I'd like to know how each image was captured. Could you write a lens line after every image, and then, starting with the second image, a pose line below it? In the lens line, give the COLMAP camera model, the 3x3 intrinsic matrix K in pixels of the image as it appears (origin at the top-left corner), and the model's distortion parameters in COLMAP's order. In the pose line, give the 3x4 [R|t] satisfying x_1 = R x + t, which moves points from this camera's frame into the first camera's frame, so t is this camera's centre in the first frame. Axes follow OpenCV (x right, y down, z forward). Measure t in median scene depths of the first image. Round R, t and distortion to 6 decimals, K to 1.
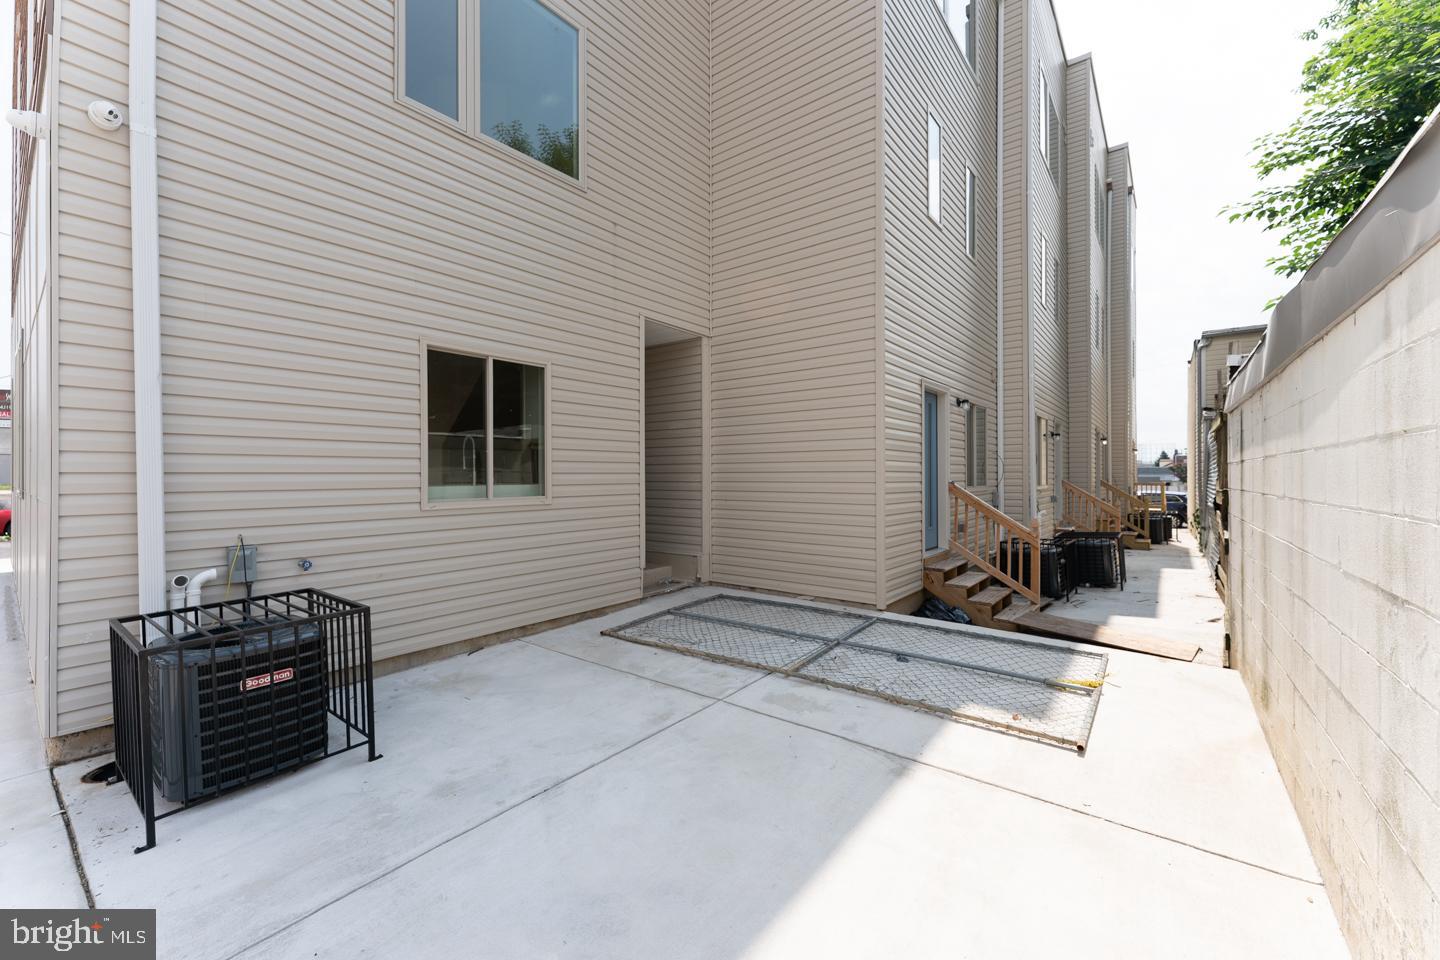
lens RADIAL K [[576.9, 0, 713.9], [0, 576.9, 479.3], [0, 0, 1]] dist [0.000601, -0.000262]
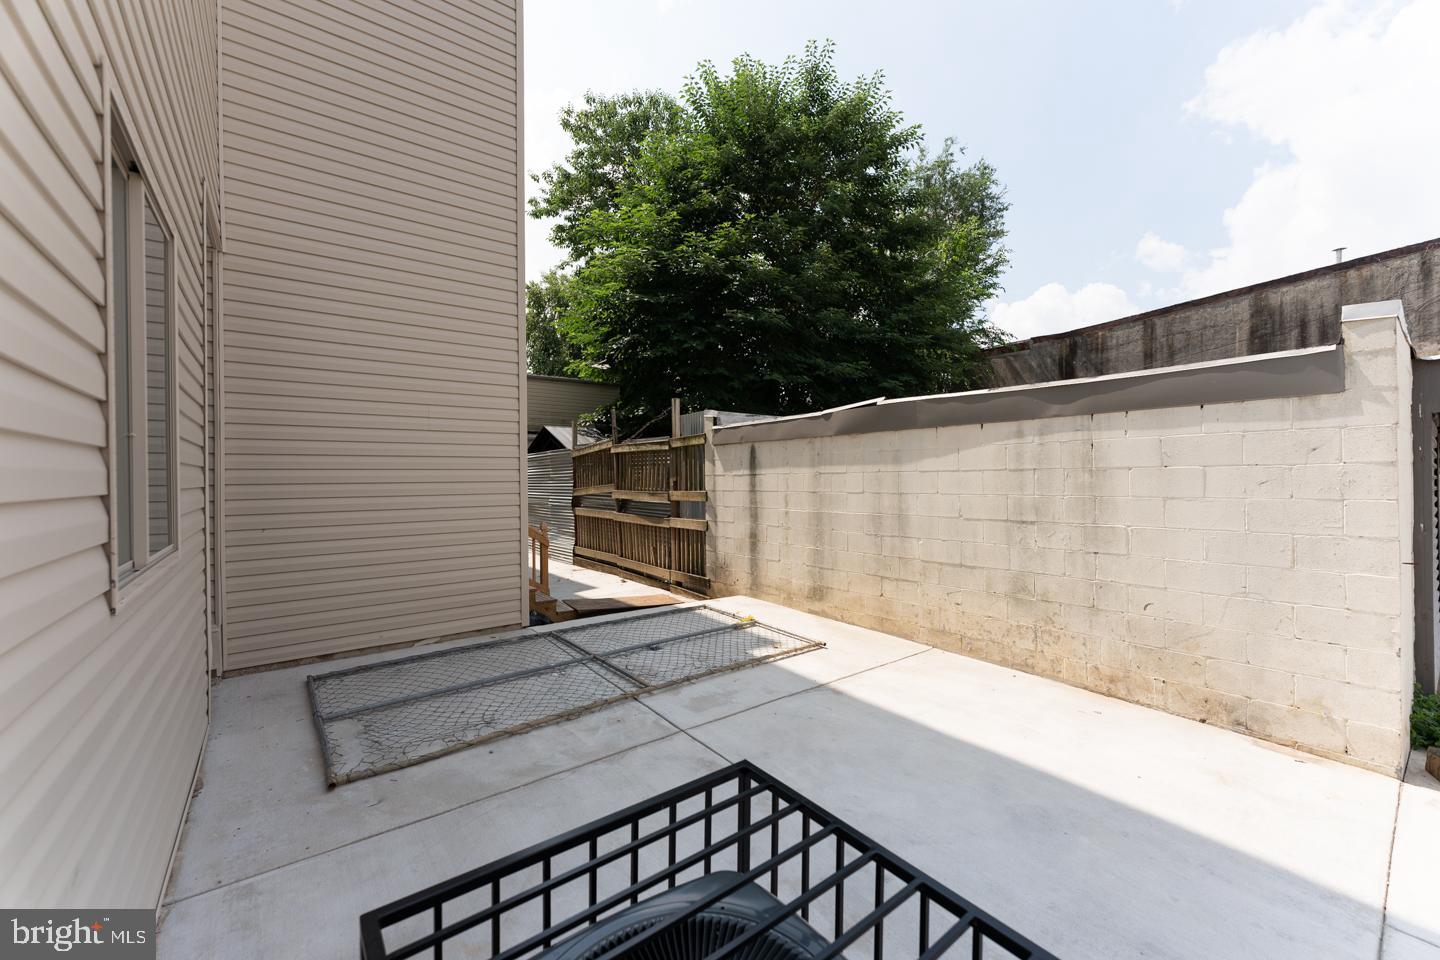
lens RADIAL K [[574.3, 0, 714.6], [0, 574.3, 475.7], [0, 0, 1]] dist [0.001367, -0.000203]
pose [[0.241819, 0.006077, 0.970302, -0.793005], [0.017058, 0.999799, -0.010513, -0.011867], [-0.970172, 0.019094, 0.241666, 0.659476]]
